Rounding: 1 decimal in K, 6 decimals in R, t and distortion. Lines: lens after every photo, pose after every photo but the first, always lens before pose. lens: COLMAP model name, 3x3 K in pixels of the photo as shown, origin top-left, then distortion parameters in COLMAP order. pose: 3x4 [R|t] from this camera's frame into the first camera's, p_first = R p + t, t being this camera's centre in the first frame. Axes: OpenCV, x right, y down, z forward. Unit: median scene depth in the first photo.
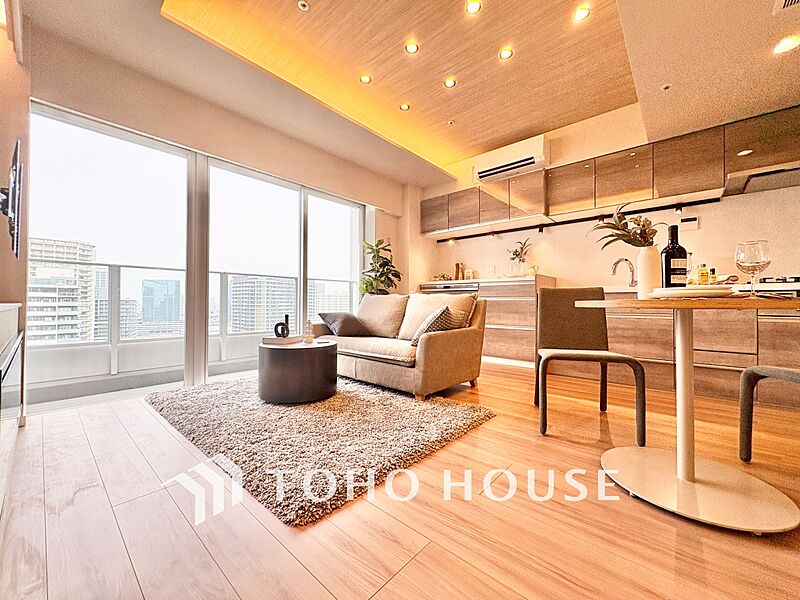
lens RADIAL K [[320.1, 0, 400.8], [0, 320.1, 300.4], [0, 0, 1]] dist [0.000540, -0.000076]
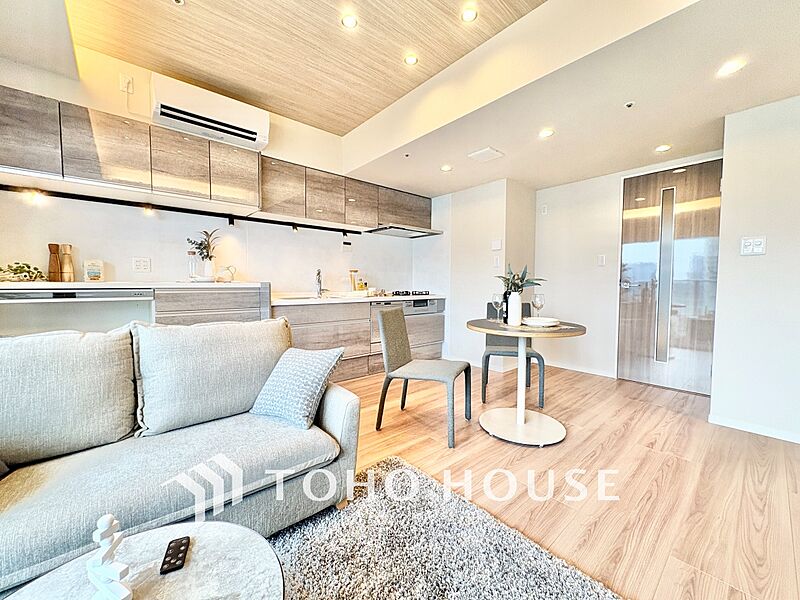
lens RADIAL K [[320.1, 0, 400.8], [0, 320.1, 299.8], [0, 0, 1]] dist [0.000540, -0.000076]
pose [[0.133832, -0.051048, 0.989688, -0.297464], [-0.007035, 0.998598, 0.052459, -0.069694], [-0.990979, -0.013983, 0.133285, 0.464503]]
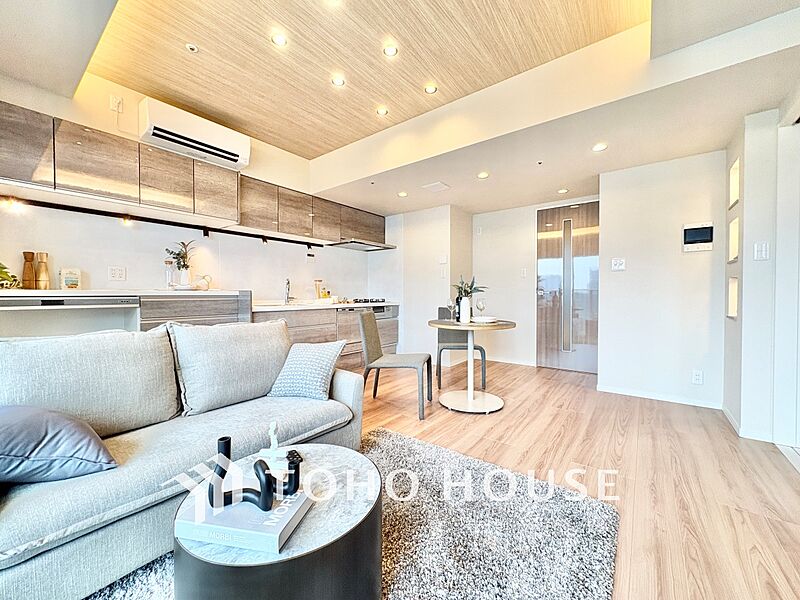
lens RADIAL K [[320.1, 0, 401.2], [0, 320.1, 299.6], [0, 0, 1]] dist [0.000540, -0.000076]
pose [[-0.067777, -0.018685, 0.997526, -0.430207], [-0.003423, 0.999823, 0.018496, -0.062579], [-0.997695, -0.002161, -0.067829, 0.534585]]
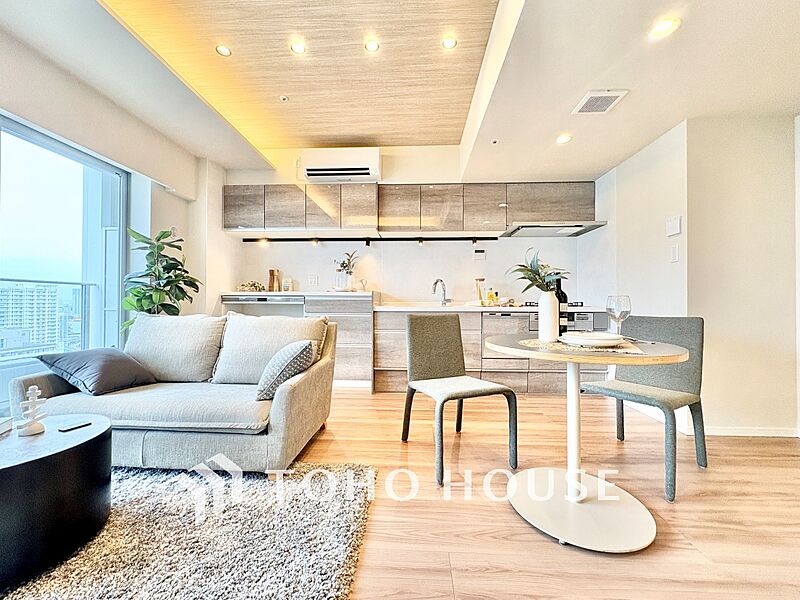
lens RADIAL K [[320.1, 0, 399.9], [0, 320.1, 300.4], [0, 0, 1]] dist [0.000540, -0.000076]
pose [[0.784345, 0.002416, 0.620320, -0.092924], [-0.004531, 0.999988, 0.001835, -0.046633], [-0.620308, -0.004250, 0.784347, 0.163113]]
